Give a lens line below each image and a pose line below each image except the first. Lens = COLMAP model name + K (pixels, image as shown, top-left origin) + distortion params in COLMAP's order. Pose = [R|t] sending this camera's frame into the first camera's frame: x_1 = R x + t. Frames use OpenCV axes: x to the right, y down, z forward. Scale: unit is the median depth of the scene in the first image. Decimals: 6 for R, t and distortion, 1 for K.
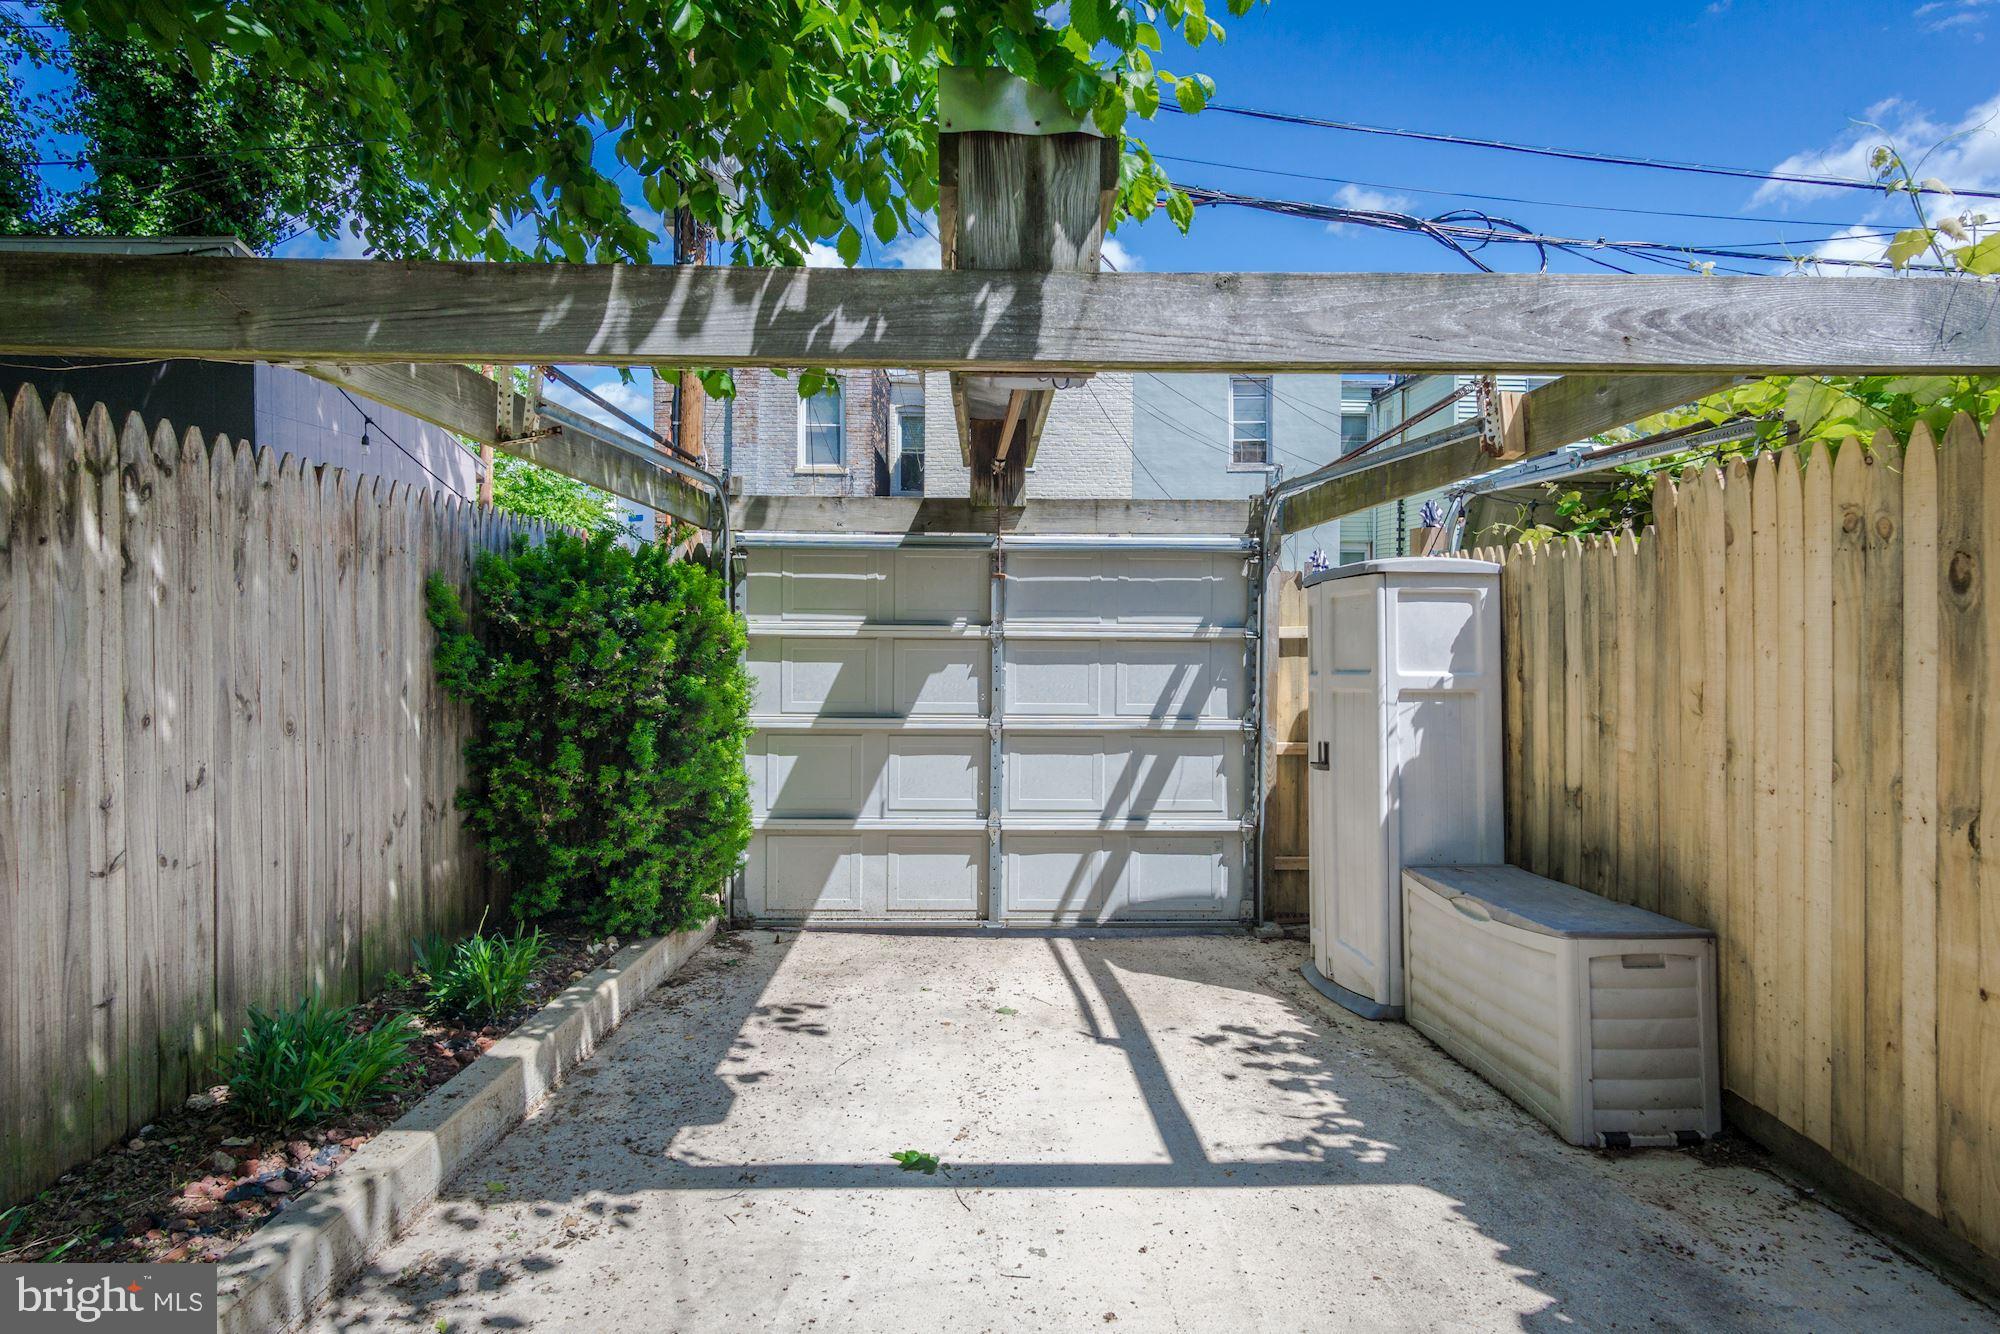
lens RADIAL K [[1107.9, 0, 994.6], [0, 1107.9, 619.1], [0, 0, 1]] dist [0.006867, -0.000997]
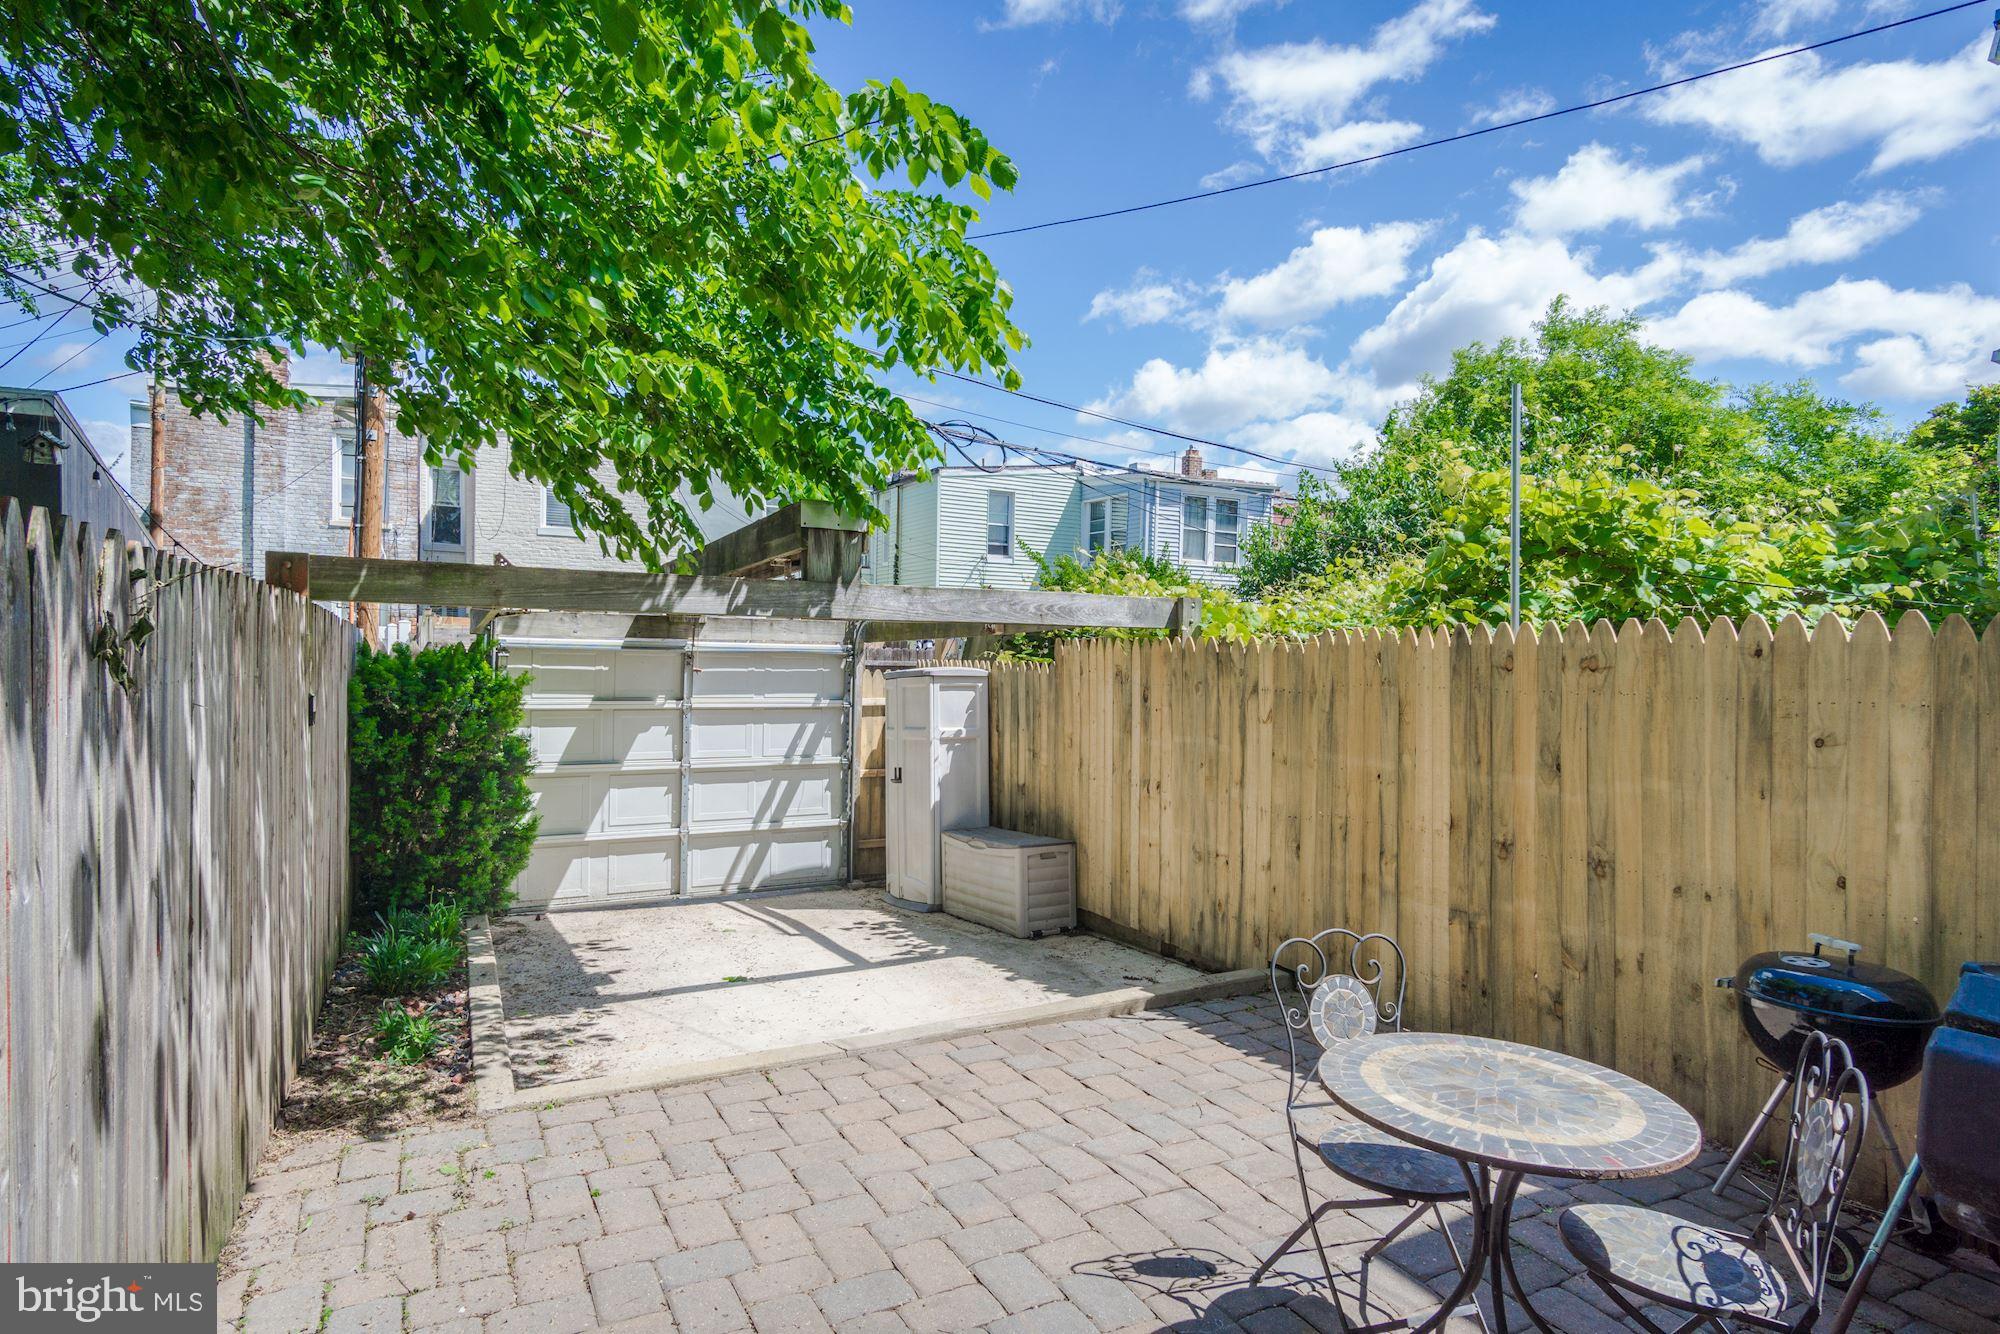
lens RADIAL K [[1107.9, 0, 1002.0], [0, 1107.9, 663.7], [0, 0, 1]] dist [0.006867, -0.000997]
pose [[0.892836, 0.003063, 0.450372, -0.376172], [-0.006646, 0.999958, 0.006376, -0.072403], [-0.450334, -0.008686, 0.892818, -0.703350]]
